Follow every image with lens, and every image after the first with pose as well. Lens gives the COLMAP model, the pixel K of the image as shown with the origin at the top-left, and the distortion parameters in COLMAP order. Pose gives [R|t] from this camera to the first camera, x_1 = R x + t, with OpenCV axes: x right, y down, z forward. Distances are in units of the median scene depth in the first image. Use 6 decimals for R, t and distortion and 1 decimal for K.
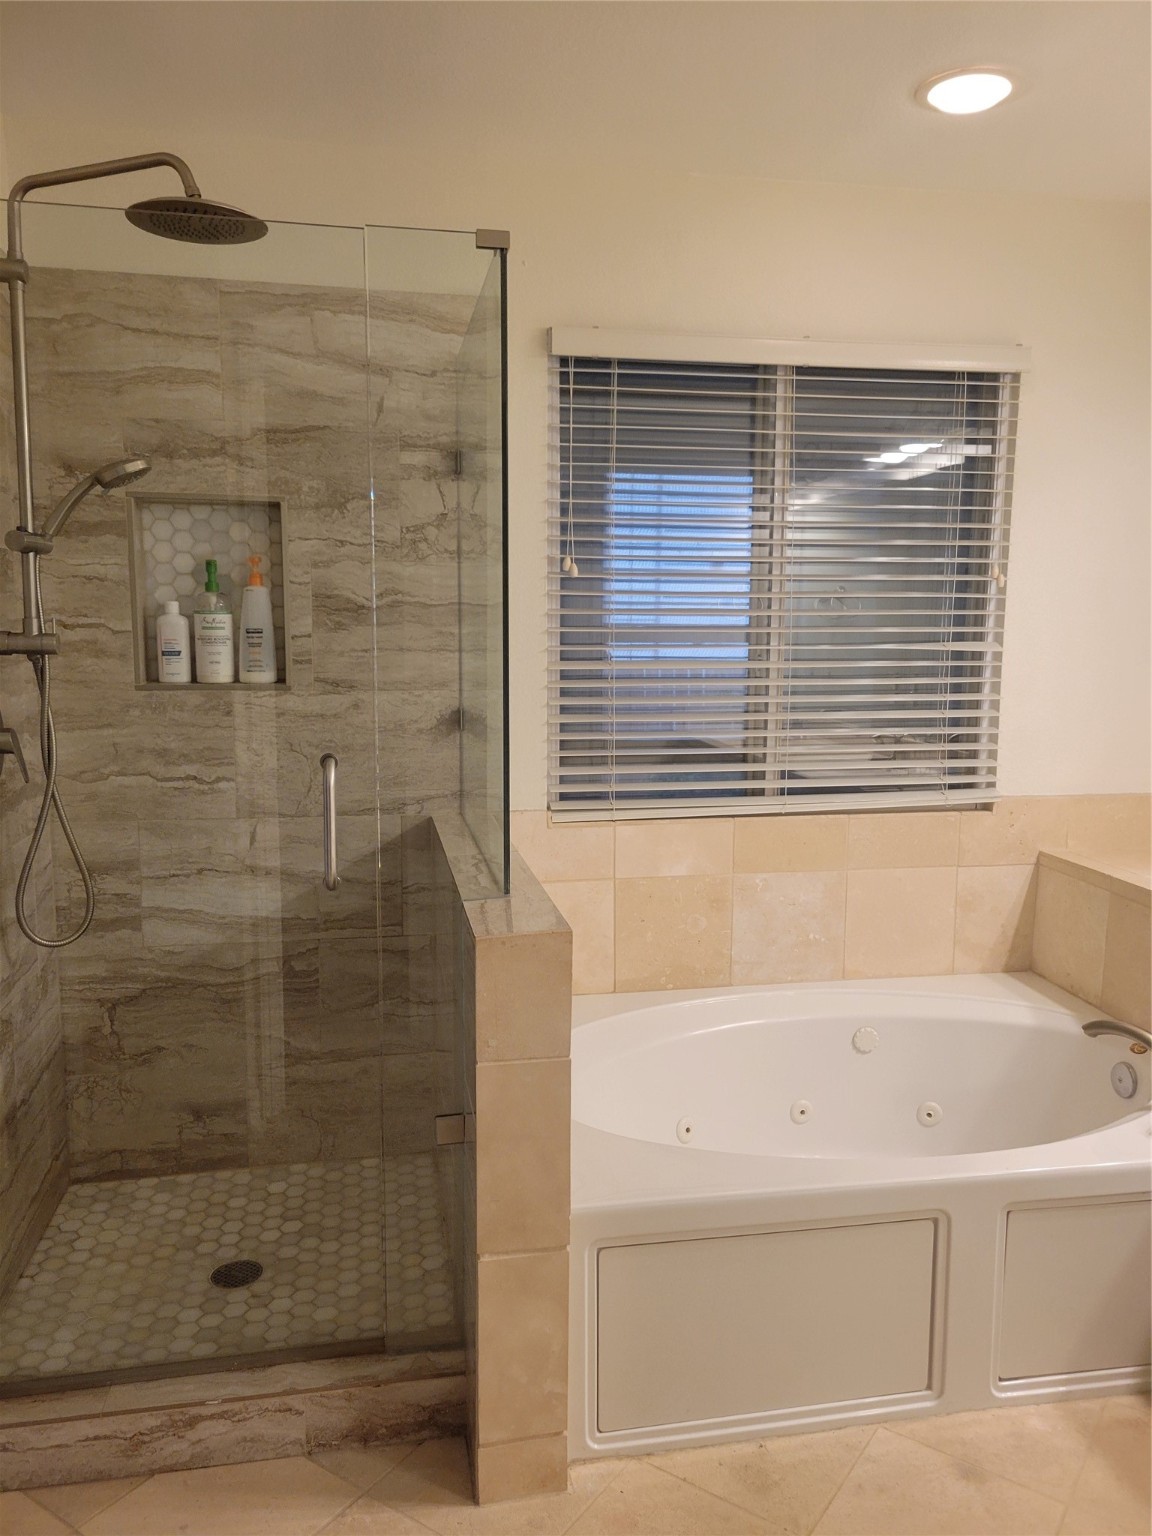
lens RADIAL K [[1164.4, 0, 583.3], [0, 1164.4, 772.0], [0, 0, 1]] dist [0.061234, -0.048221]
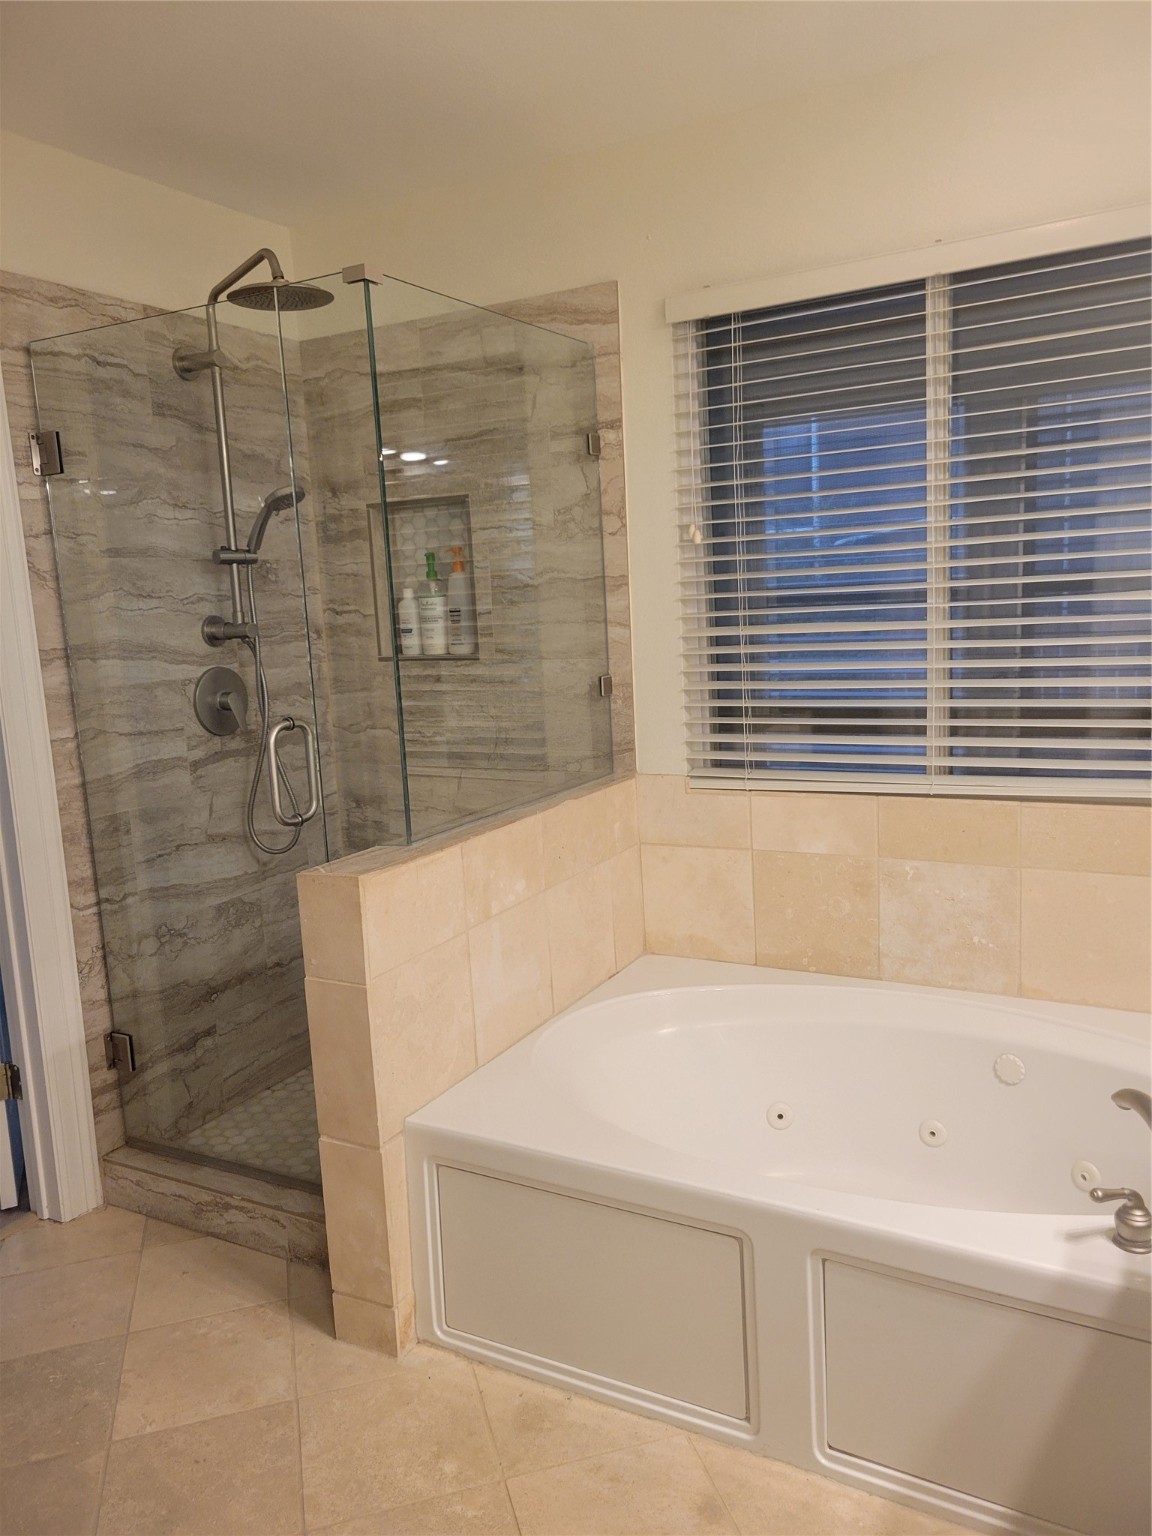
lens RADIAL K [[1164.4, 0, 573.1], [0, 1164.4, 771.1], [0, 0, 1]] dist [0.061234, -0.048221]
pose [[0.762941, 0.054929, -0.644130, 0.584630], [-0.028449, 0.998271, 0.051432, -0.021974], [0.645841, -0.020915, 0.763185, 0.169846]]
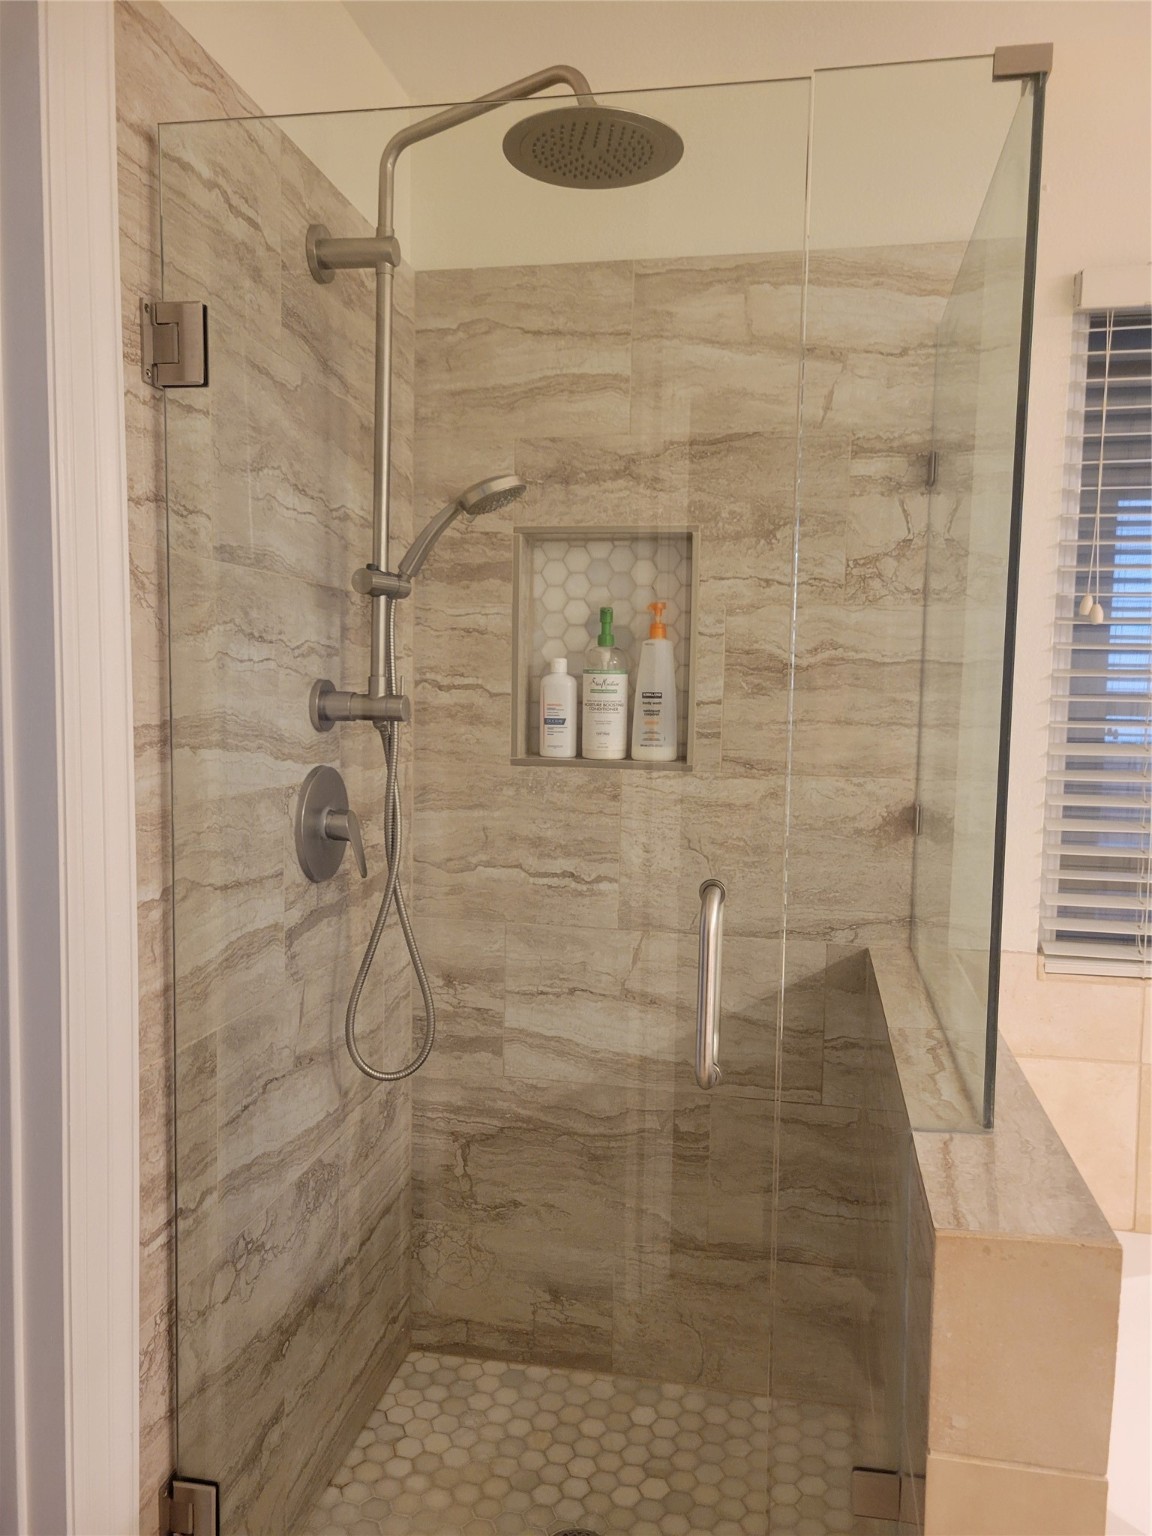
lens RADIAL K [[1164.4, 0, 575.4], [0, 1164.4, 780.3], [0, 0, 1]] dist [0.061234, -0.048221]
pose [[0.927240, 0.041469, -0.372163, -0.032542], [-0.059943, 0.997470, -0.038203, -0.029722], [0.369638, 0.057732, 0.927381, 0.250700]]
